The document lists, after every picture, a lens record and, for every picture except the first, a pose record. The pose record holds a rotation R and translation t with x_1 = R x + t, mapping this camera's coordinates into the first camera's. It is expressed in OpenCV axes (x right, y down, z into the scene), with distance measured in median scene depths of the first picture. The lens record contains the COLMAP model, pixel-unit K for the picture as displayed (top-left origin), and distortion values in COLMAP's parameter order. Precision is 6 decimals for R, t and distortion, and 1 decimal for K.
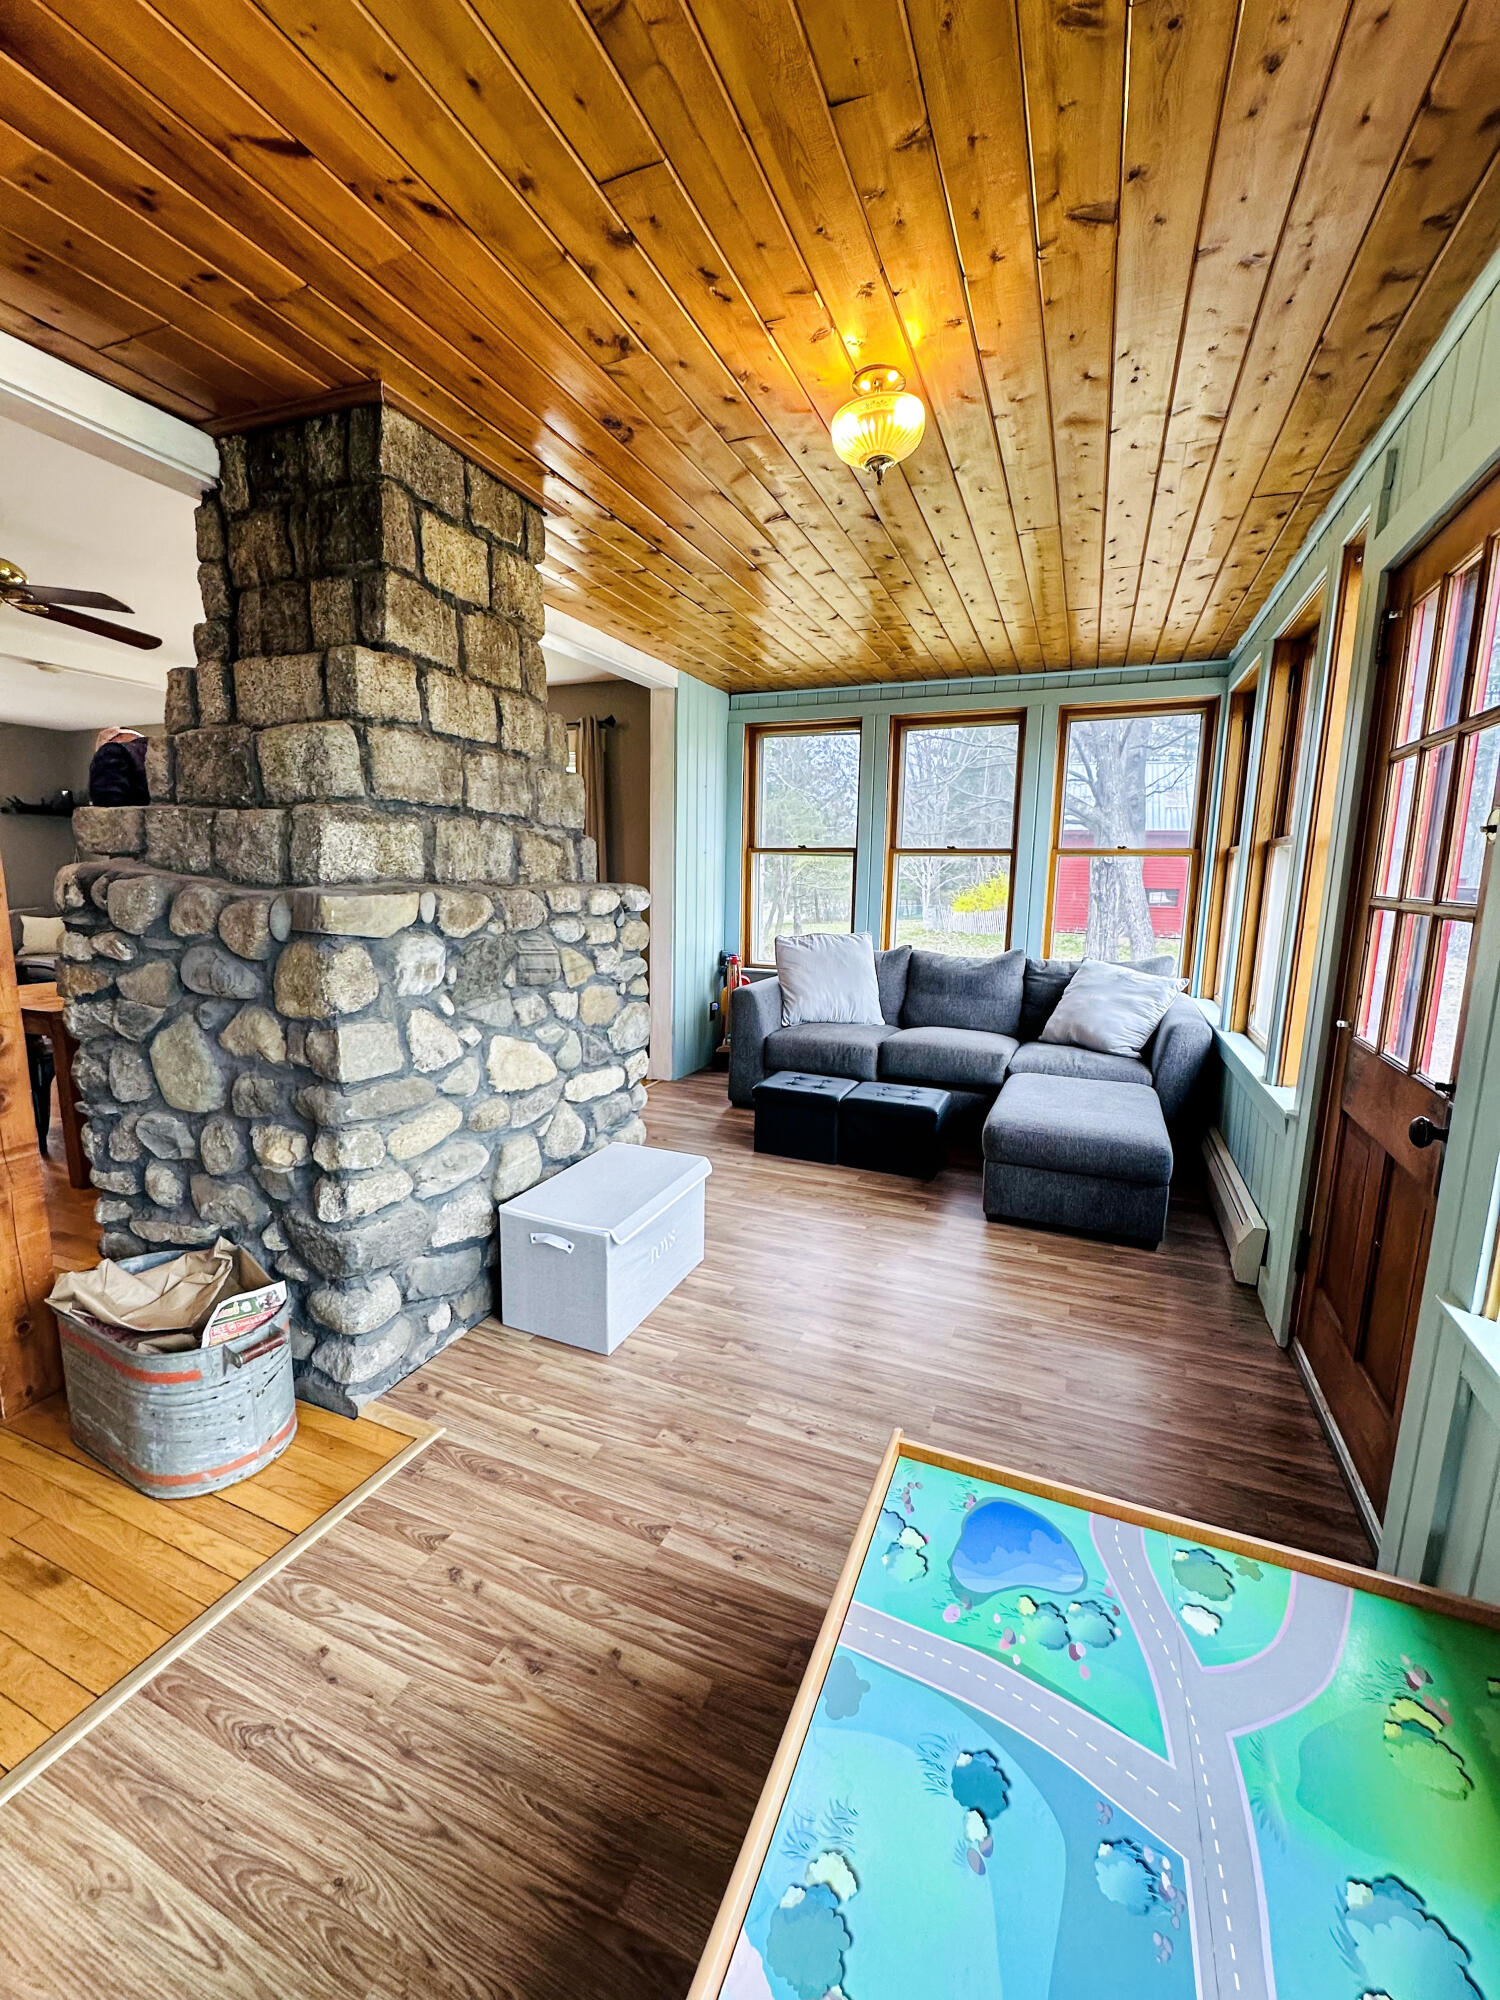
lens RADIAL K [[789.2, 0, 745.2], [0, 789.2, 1000.9], [0, 0, 1]] dist [-0.004017, 0.000696]
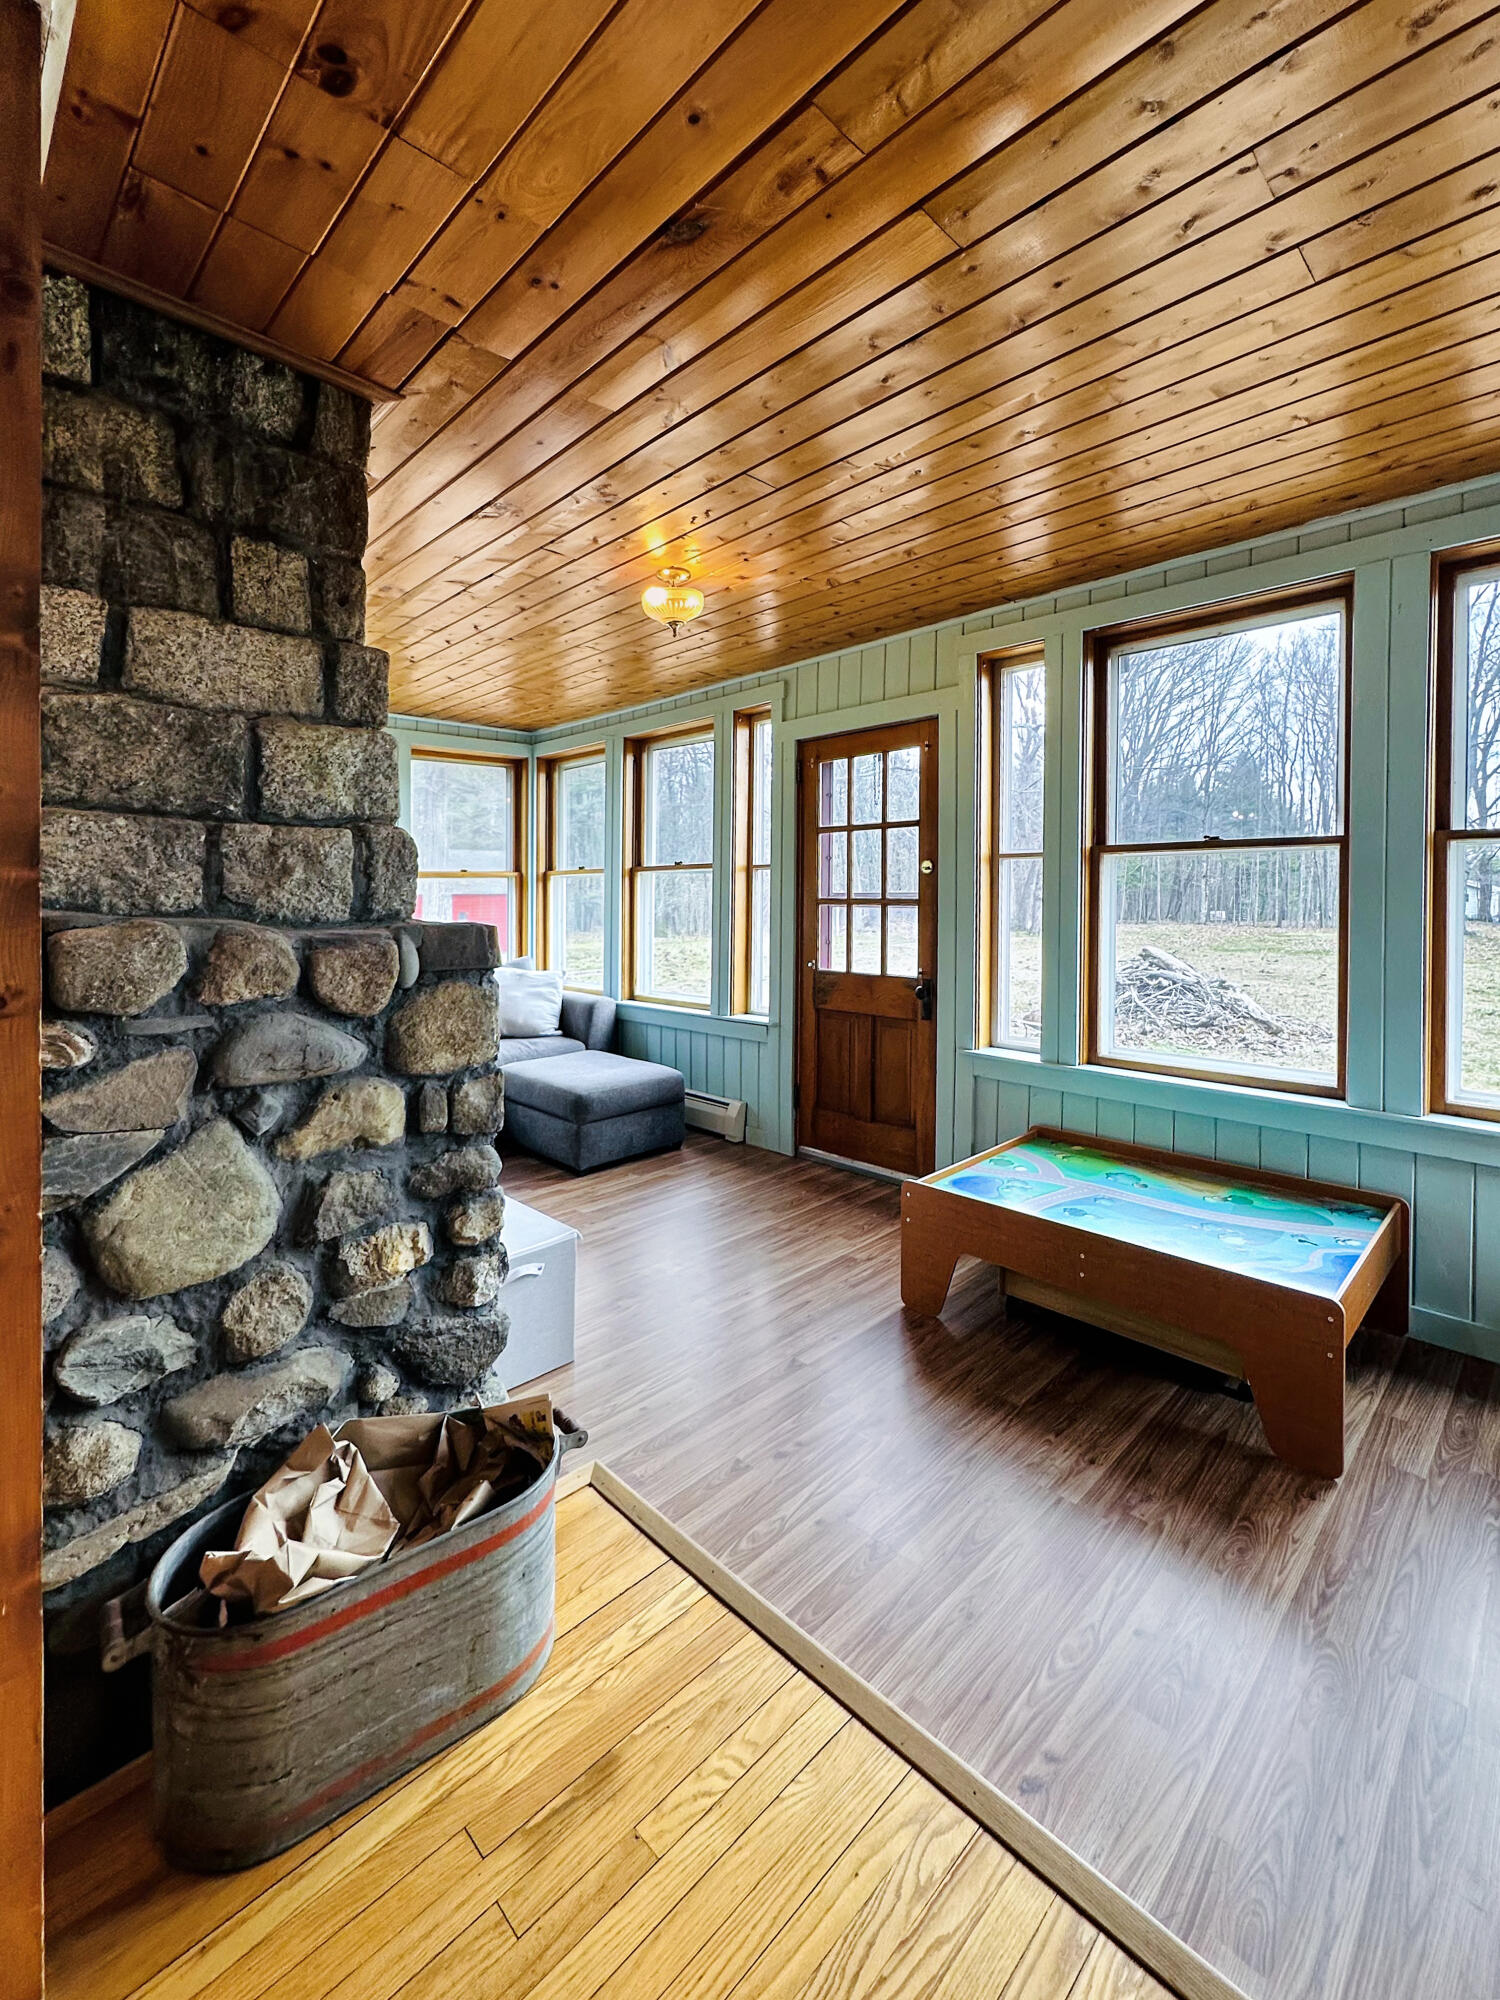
lens RADIAL K [[863.8, 0, 751.0], [0, 863.8, 921.2], [0, 0, 1]] dist [0.002716, -0.000826]
pose [[0.388871, -0.051363, 0.919859, -1.205553], [0.167461, 0.985753, -0.015752, -0.065237], [-0.905945, 0.160166, 0.391932, 0.283513]]
